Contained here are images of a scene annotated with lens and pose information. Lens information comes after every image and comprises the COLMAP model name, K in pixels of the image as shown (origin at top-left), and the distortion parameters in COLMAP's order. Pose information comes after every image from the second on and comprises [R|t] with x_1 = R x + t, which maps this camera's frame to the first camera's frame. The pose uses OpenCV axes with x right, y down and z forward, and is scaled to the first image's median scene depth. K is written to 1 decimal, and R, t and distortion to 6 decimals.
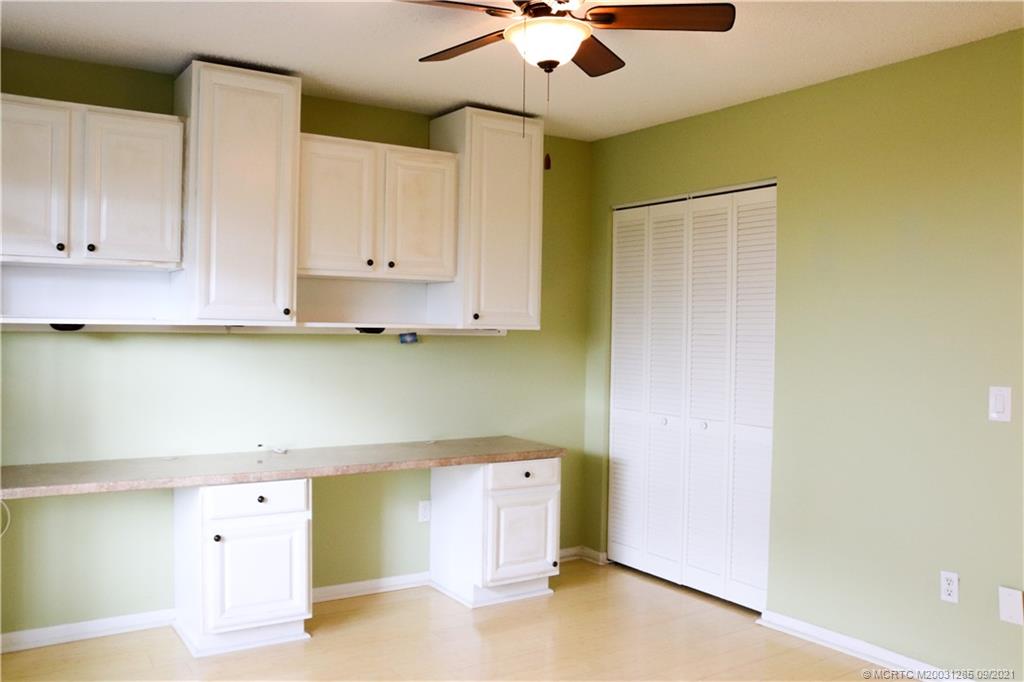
lens RADIAL K [[864.8, 0, 514.0], [0, 864.8, 337.2], [0, 0, 1]] dist [-0.119304, 0.087370]
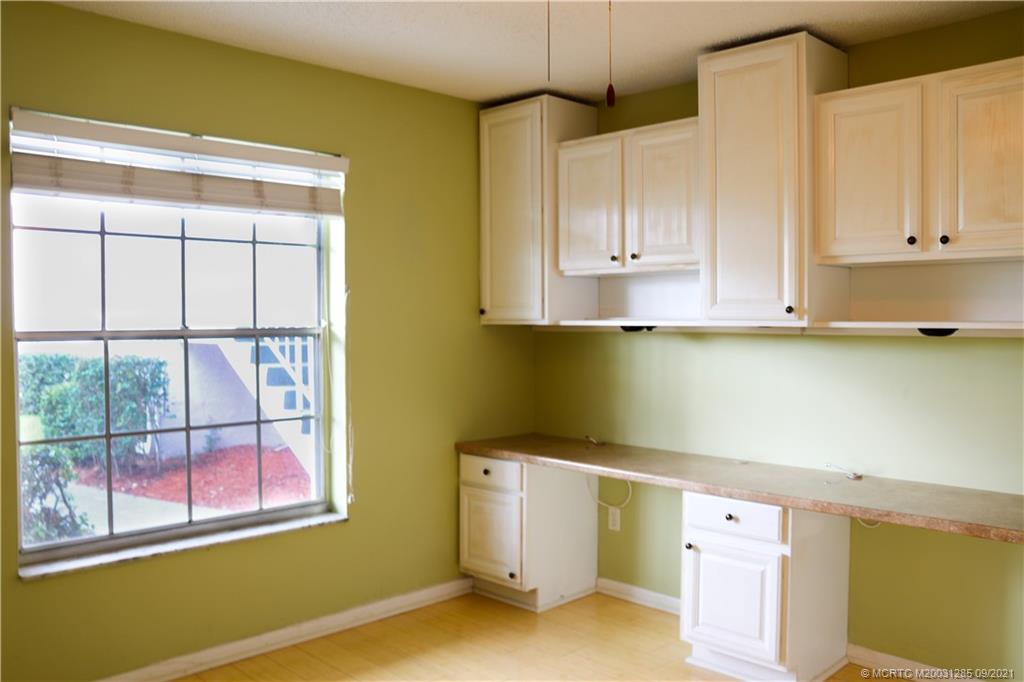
lens RADIAL K [[864.8, 0, 513.4], [0, 864.8, 342.5], [0, 0, 1]] dist [-0.119304, 0.087370]
pose [[0.183298, 0.009560, -0.983011, 0.518796], [-0.014844, 0.999866, 0.006956, 0.001583], [0.982945, 0.013317, 0.183415, 0.567299]]
